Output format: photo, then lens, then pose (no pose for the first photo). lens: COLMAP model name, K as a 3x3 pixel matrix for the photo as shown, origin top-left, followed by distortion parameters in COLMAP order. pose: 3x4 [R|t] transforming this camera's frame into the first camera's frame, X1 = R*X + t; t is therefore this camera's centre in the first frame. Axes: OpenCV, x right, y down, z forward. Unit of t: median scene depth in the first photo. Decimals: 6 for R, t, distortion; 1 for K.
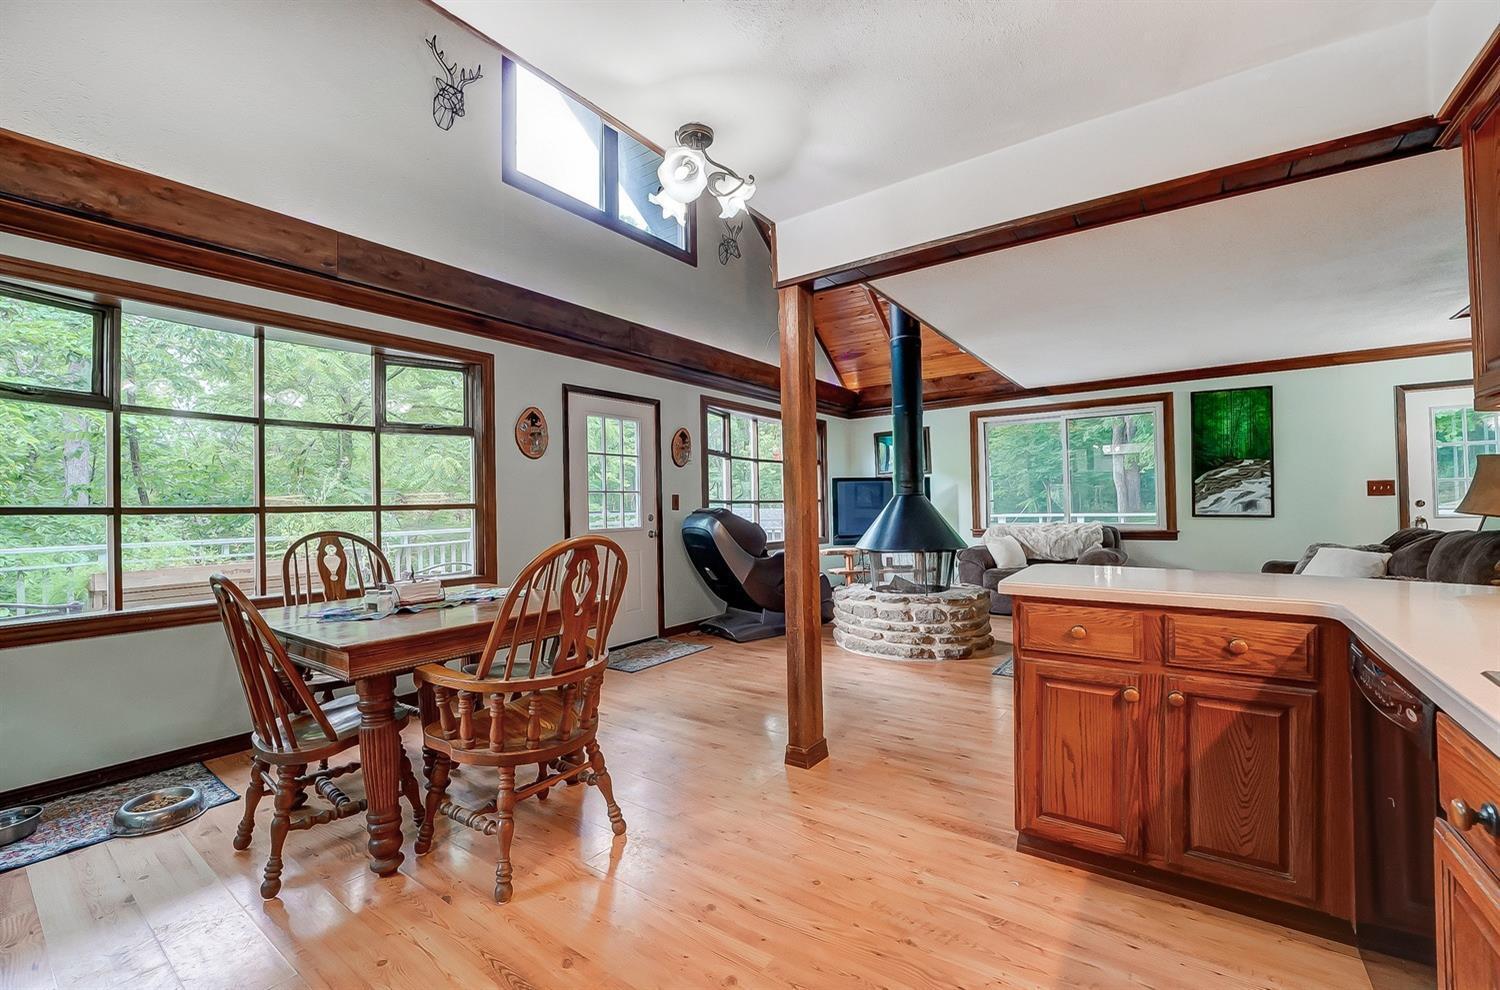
lens RADIAL K [[615.8, 0, 750.0], [0, 615.8, 495.0], [0, 0, 1]] dist [-0.029970, -0.000229]
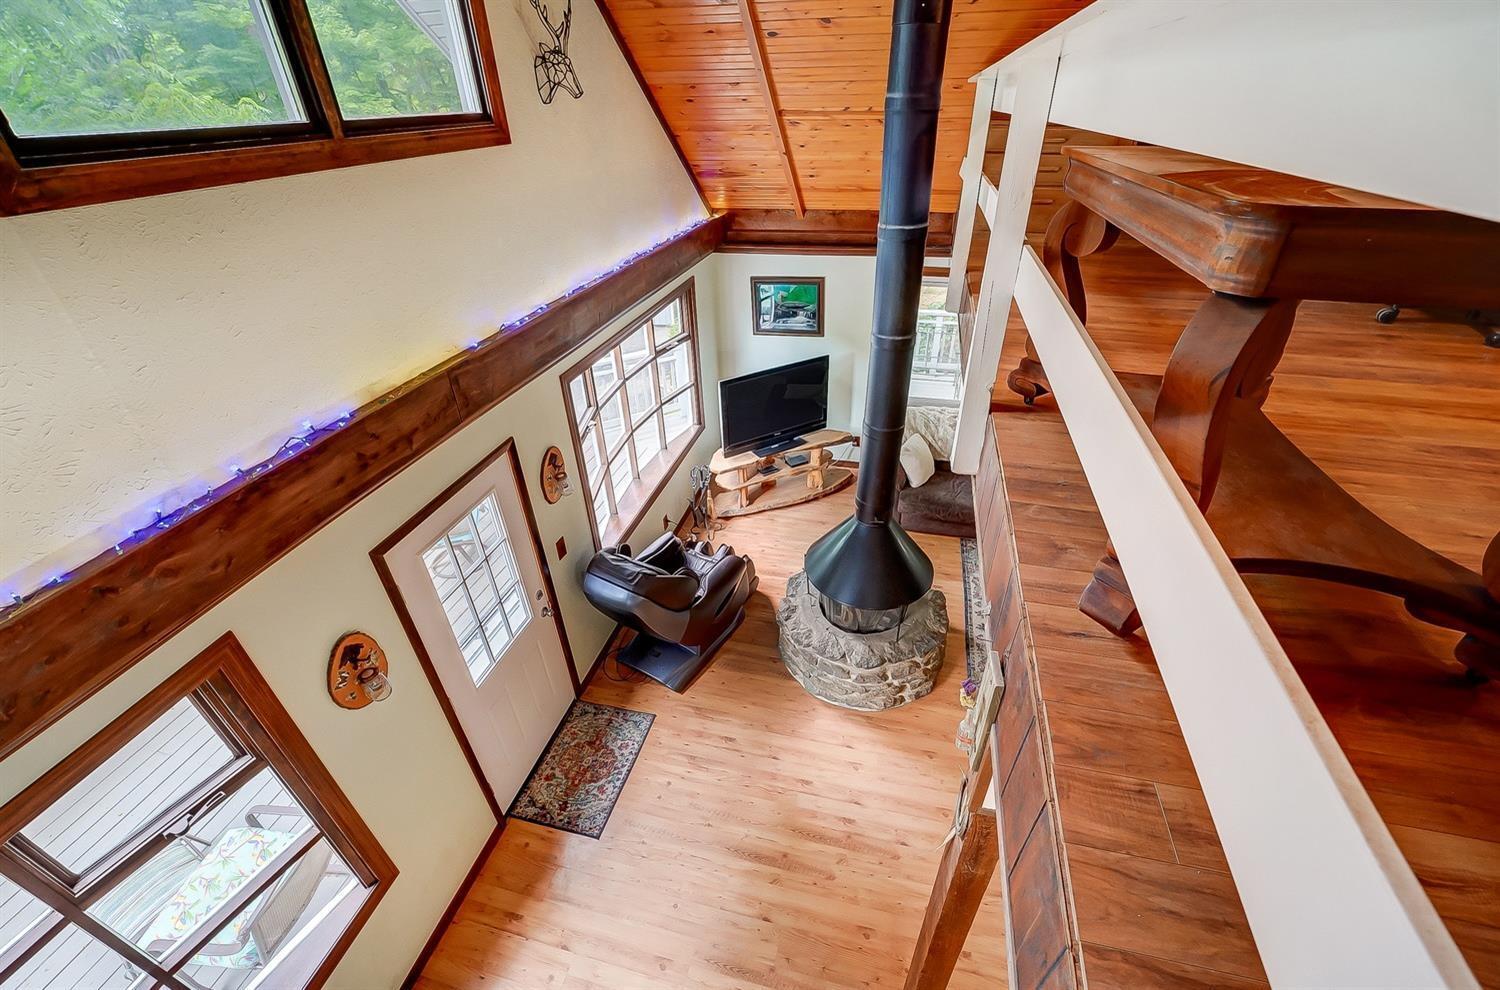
lens RADIAL K [[615.8, 0, 750.0], [0, 615.8, 495.0], [0, 0, 1]] dist [-0.029970, -0.000229]
pose [[0.930383, -0.206157, 0.303128, -0.149895], [0.003986, 0.832529, 0.553967, -0.536449], [-0.366567, -0.514193, 0.775393, 0.502540]]
